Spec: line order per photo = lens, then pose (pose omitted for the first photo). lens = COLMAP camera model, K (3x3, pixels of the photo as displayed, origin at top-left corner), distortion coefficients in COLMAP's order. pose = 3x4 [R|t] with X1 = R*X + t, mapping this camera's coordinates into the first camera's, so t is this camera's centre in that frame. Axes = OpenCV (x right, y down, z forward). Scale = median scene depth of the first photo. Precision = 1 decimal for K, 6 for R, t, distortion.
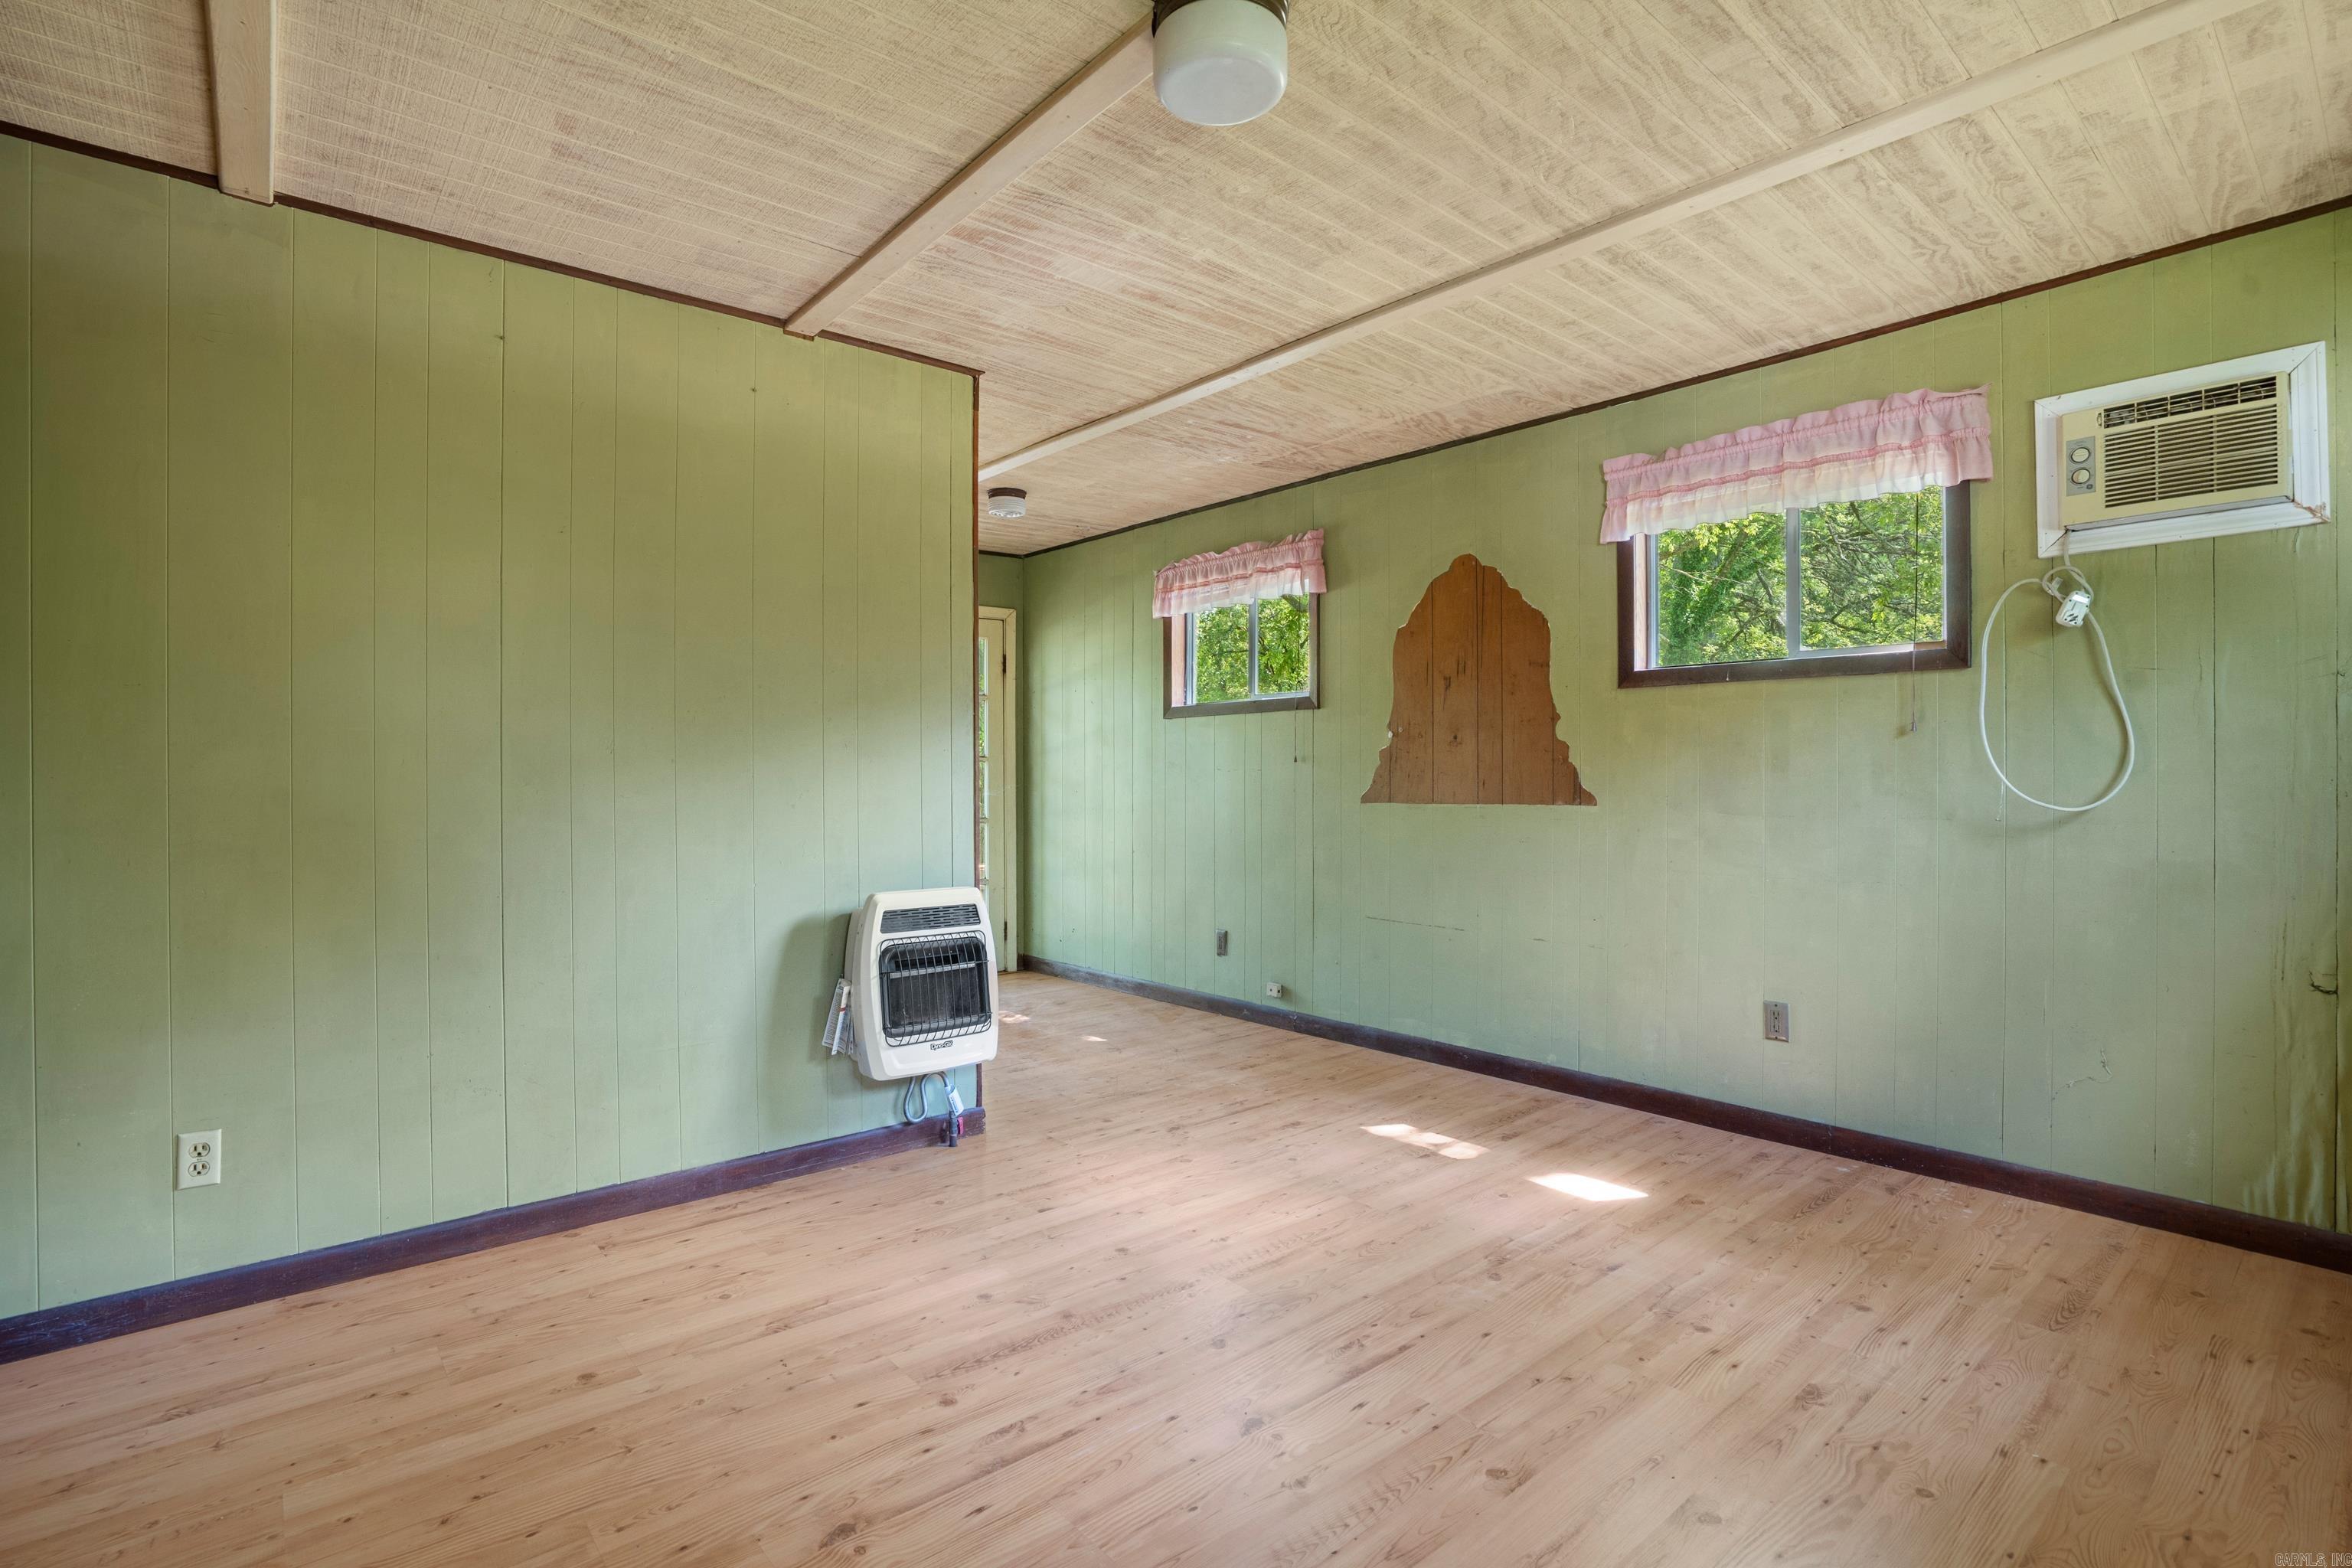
lens RADIAL K [[1103.7, 0, 1164.0], [0, 1103.7, 756.7], [0, 0, 1]] dist [-0.047686, 0.013619]
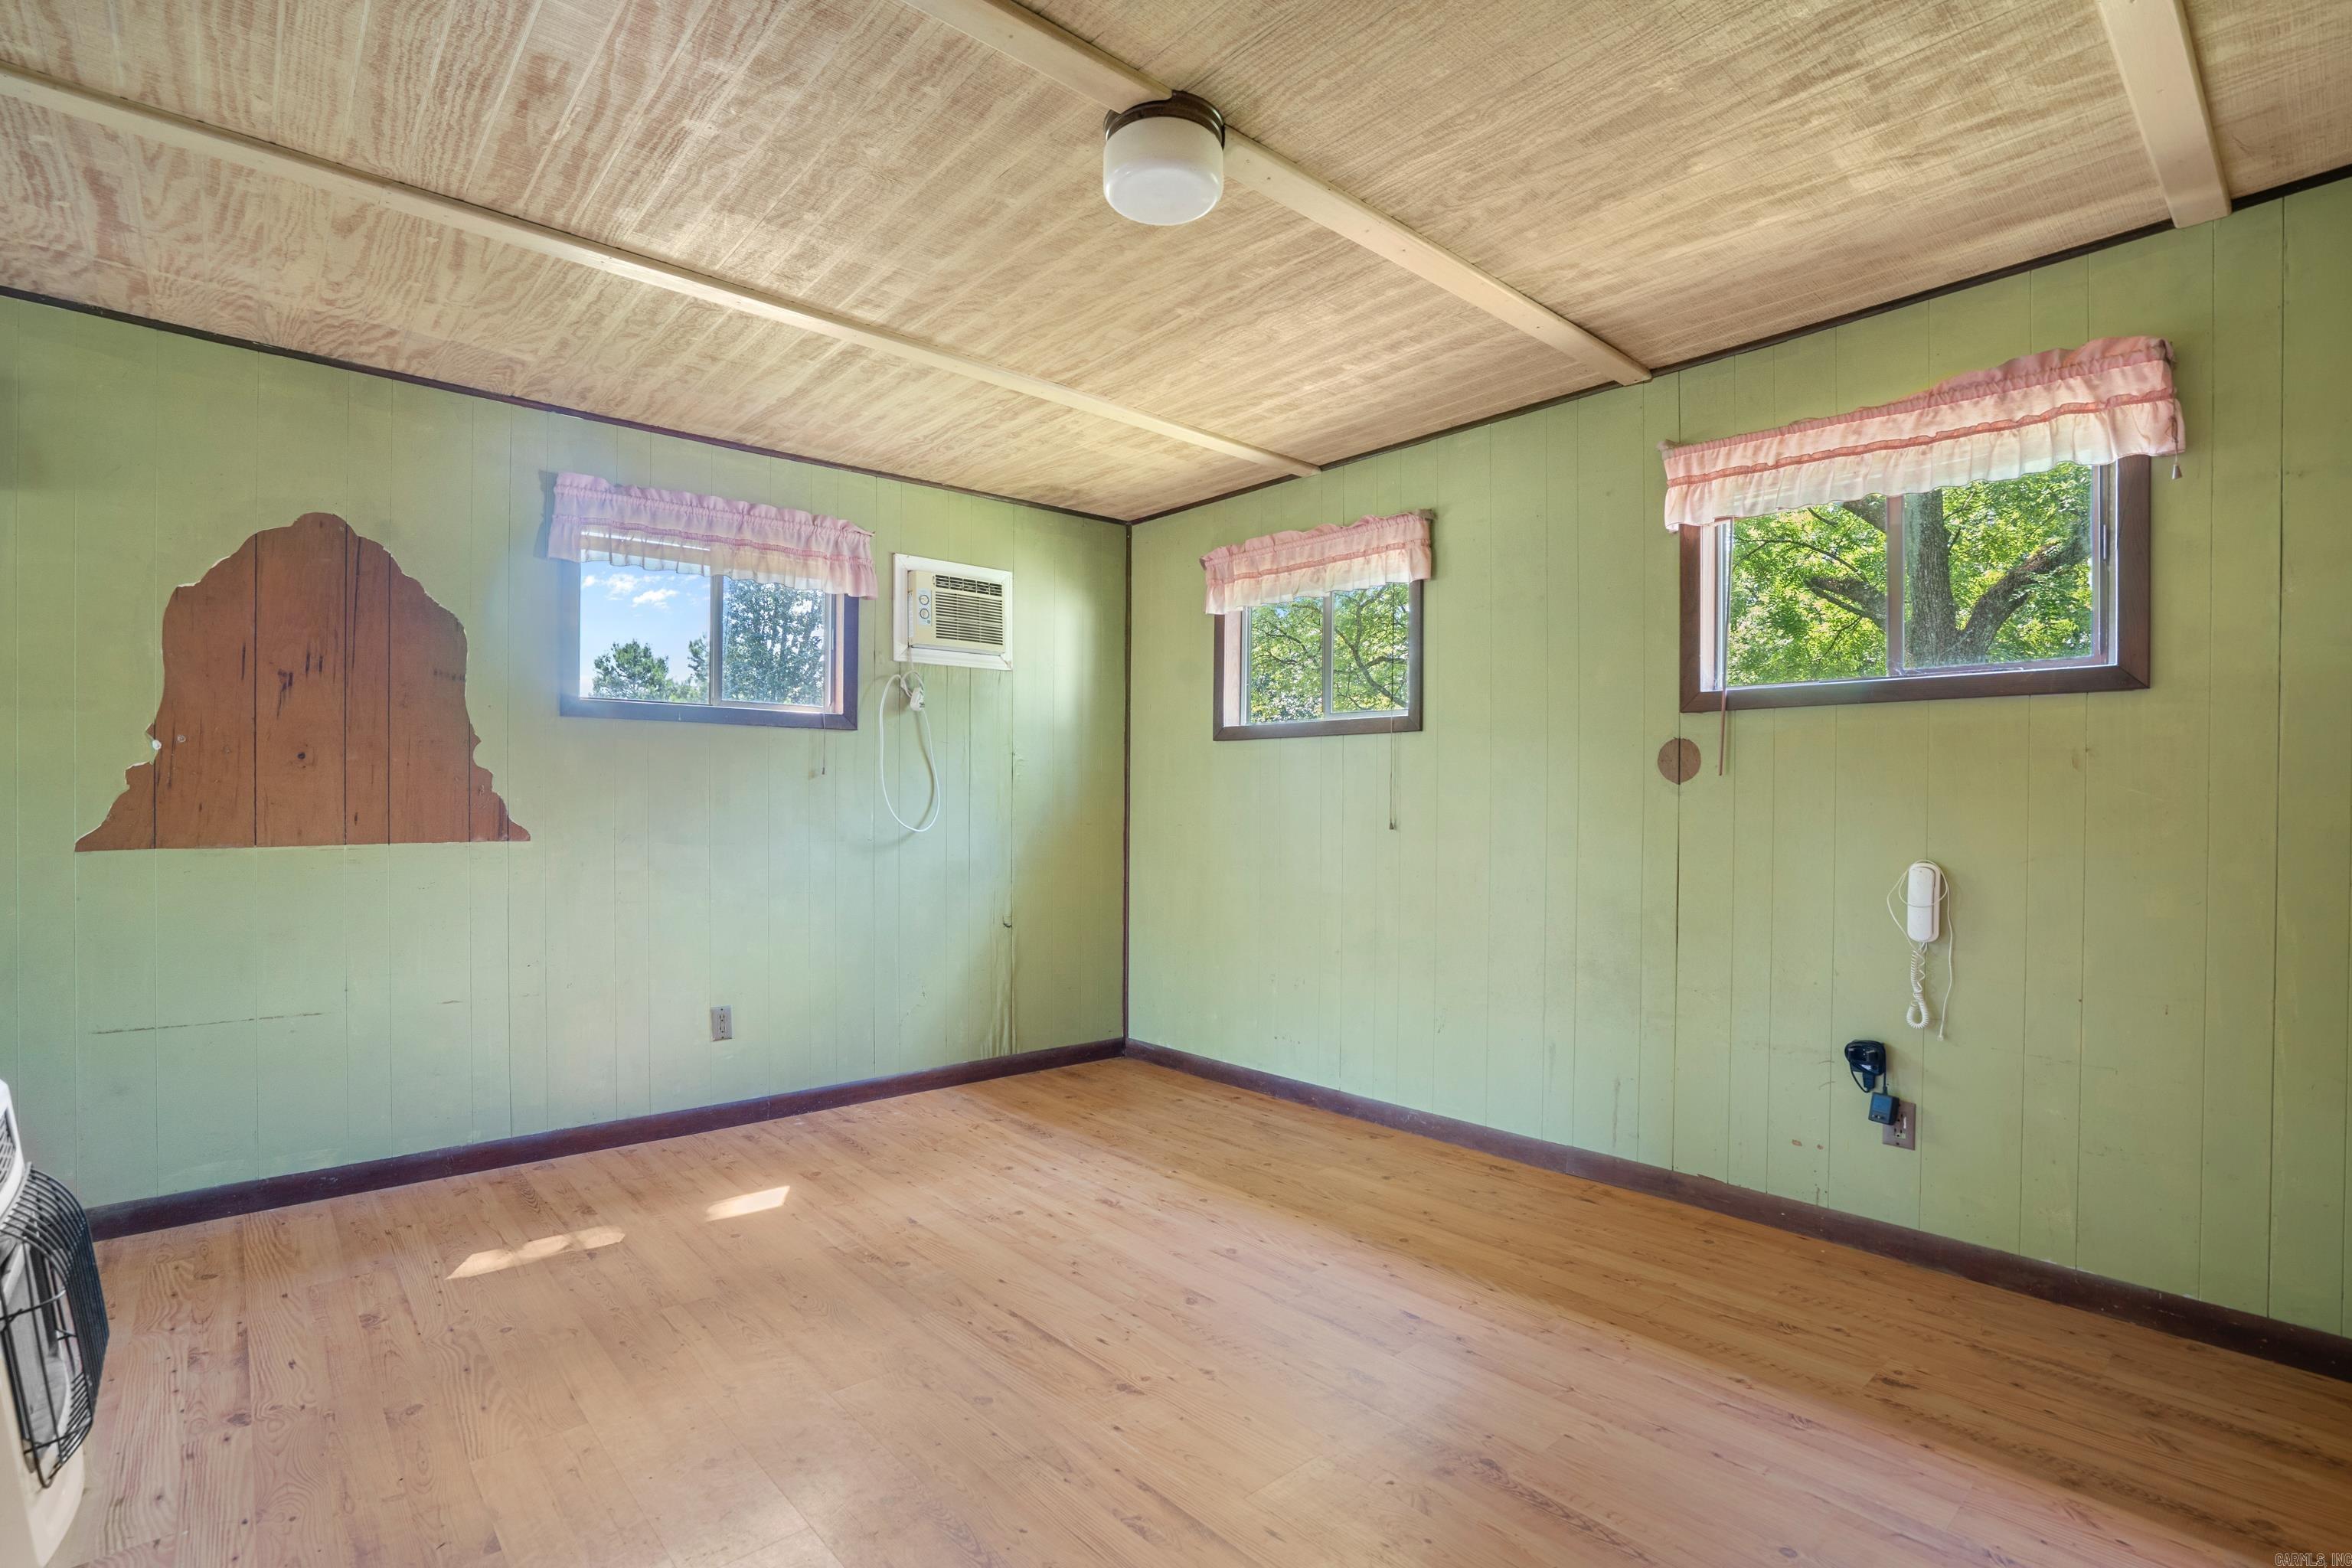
lens RADIAL K [[1119.4, 0, 1126.7], [0, 1119.4, 794.7], [0, 0, 1]] dist [-0.048134, 0.016538]
pose [[-0.003460, 0.012618, 0.999914, -0.702118], [-0.017398, 0.999768, -0.012676, 0.012276], [-0.999843, -0.017440, -0.003240, 0.670701]]
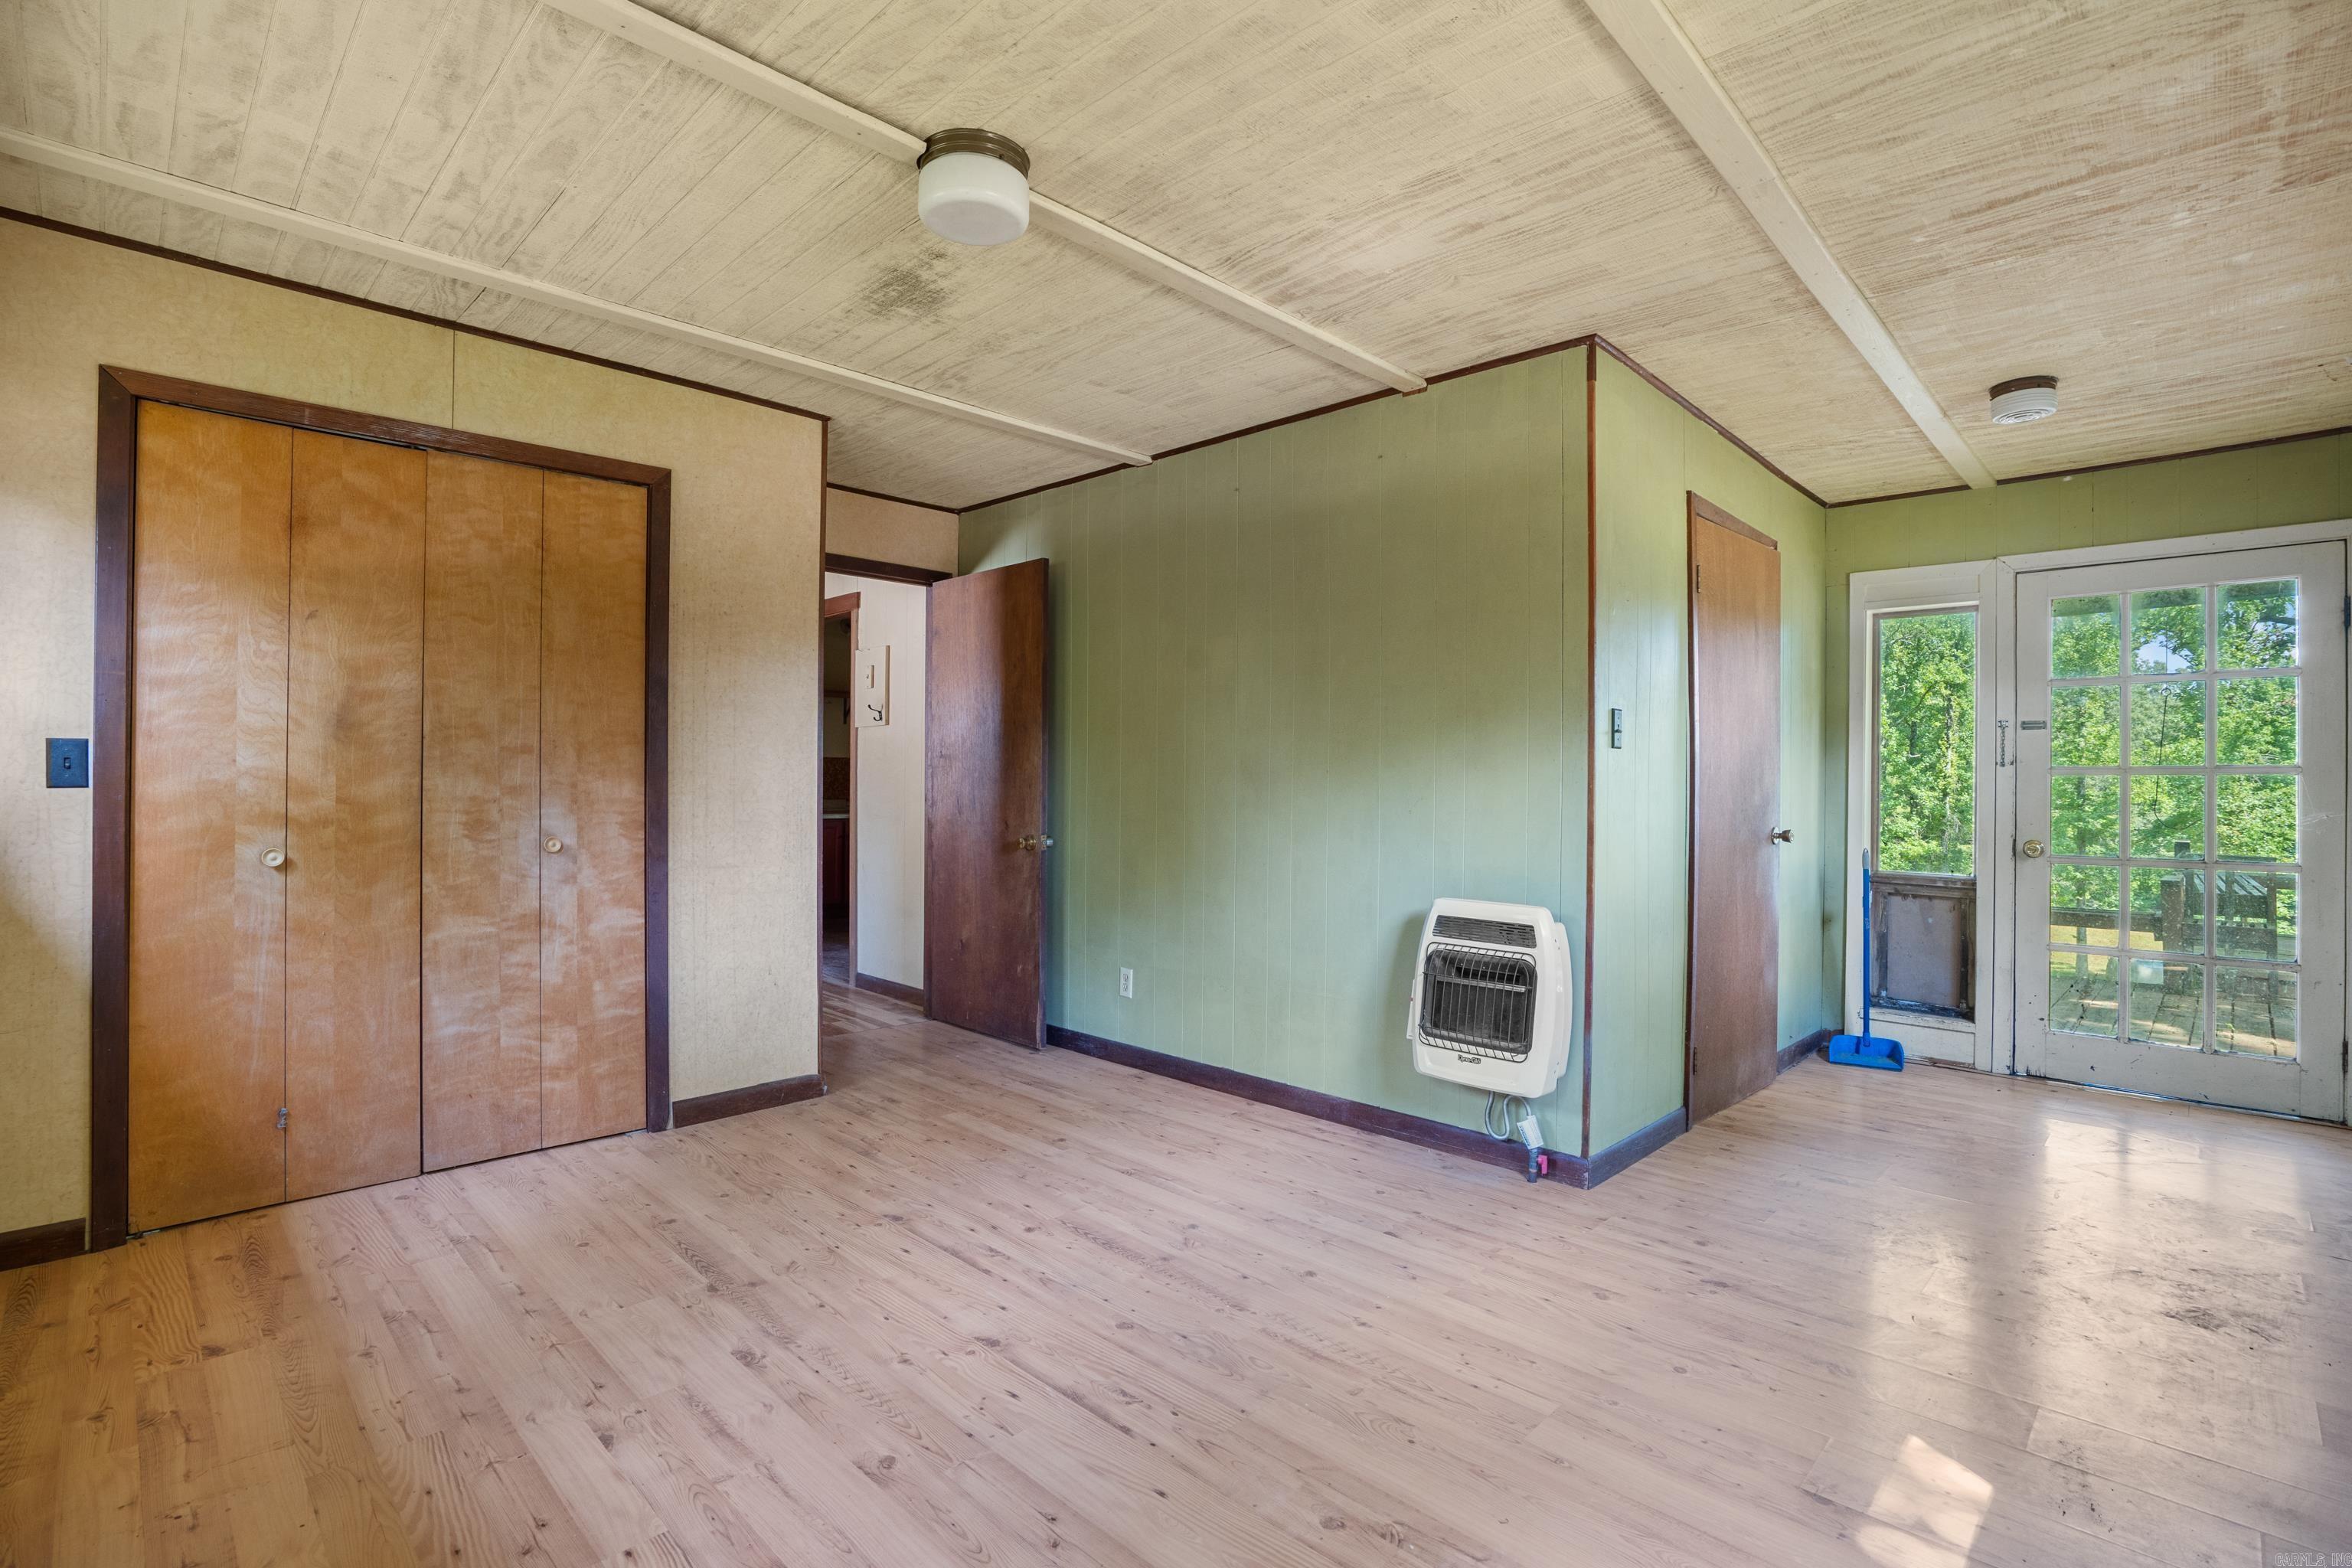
lens RADIAL K [[1083.3, 0, 1167.5], [0, 1083.3, 755.9], [0, 0, 1]] dist [-0.067589, 0.028455]
pose [[0.103000, -0.016719, -0.994541, 0.818817], [0.003317, 0.999859, -0.016465, 0.006029], [0.994676, -0.001603, 0.103041, 0.708775]]
